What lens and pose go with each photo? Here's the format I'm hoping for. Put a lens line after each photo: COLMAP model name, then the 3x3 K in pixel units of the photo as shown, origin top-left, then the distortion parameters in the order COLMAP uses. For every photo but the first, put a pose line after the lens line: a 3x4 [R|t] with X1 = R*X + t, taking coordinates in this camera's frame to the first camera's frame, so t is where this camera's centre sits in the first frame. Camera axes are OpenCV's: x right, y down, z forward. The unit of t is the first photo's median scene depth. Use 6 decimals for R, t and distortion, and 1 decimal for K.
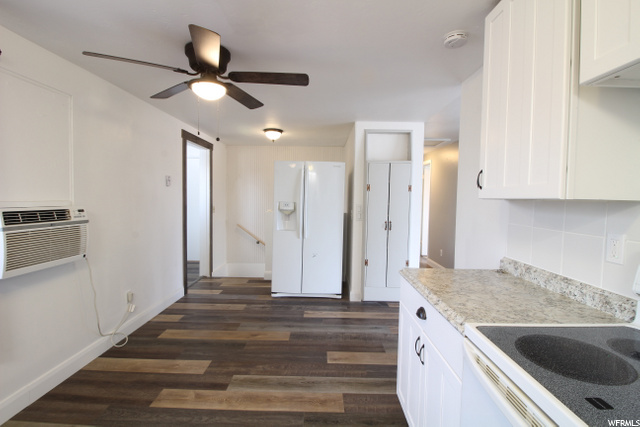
lens RADIAL K [[298.6, 0, 319.4], [0, 298.6, 210.2], [0, 0, 1]] dist [0.002179, -0.000496]
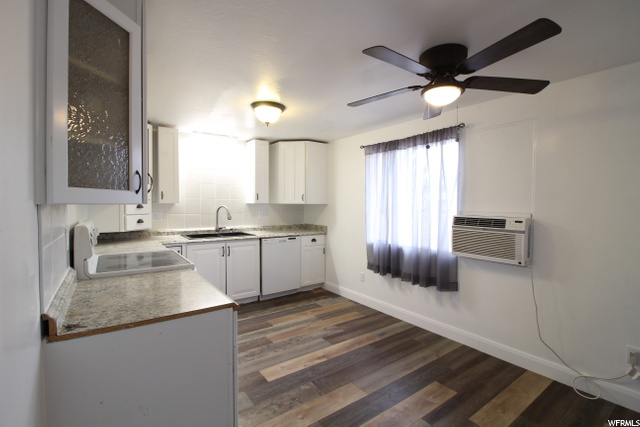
lens RADIAL K [[298.6, 0, 319.1], [0, 298.6, 212.3], [0, 0, 1]] dist [0.002179, -0.000496]
pose [[-0.799339, -0.002495, -0.600876, 0.472759], [-0.042711, 0.997698, 0.052675, -0.060895], [0.599361, 0.067769, -0.797605, 1.445899]]
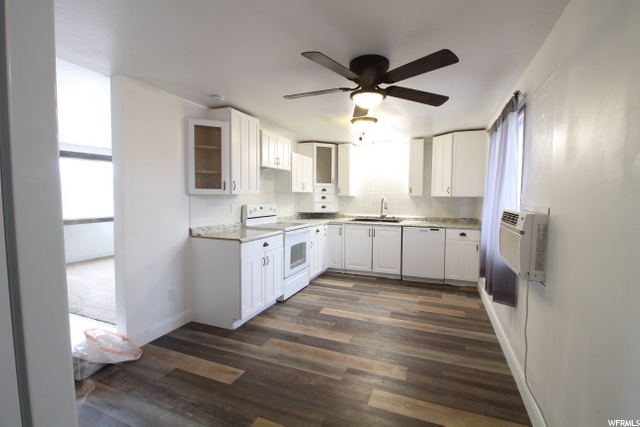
lens RADIAL K [[298.6, 0, 320.2], [0, 298.6, 212.7], [0, 0, 1]] dist [0.002179, -0.000496]
pose [[-0.932887, -0.044256, 0.357440, -0.573920], [-0.008998, 0.994976, 0.099709, -0.092312], [-0.360057, 0.089801, -0.928598, 1.970252]]
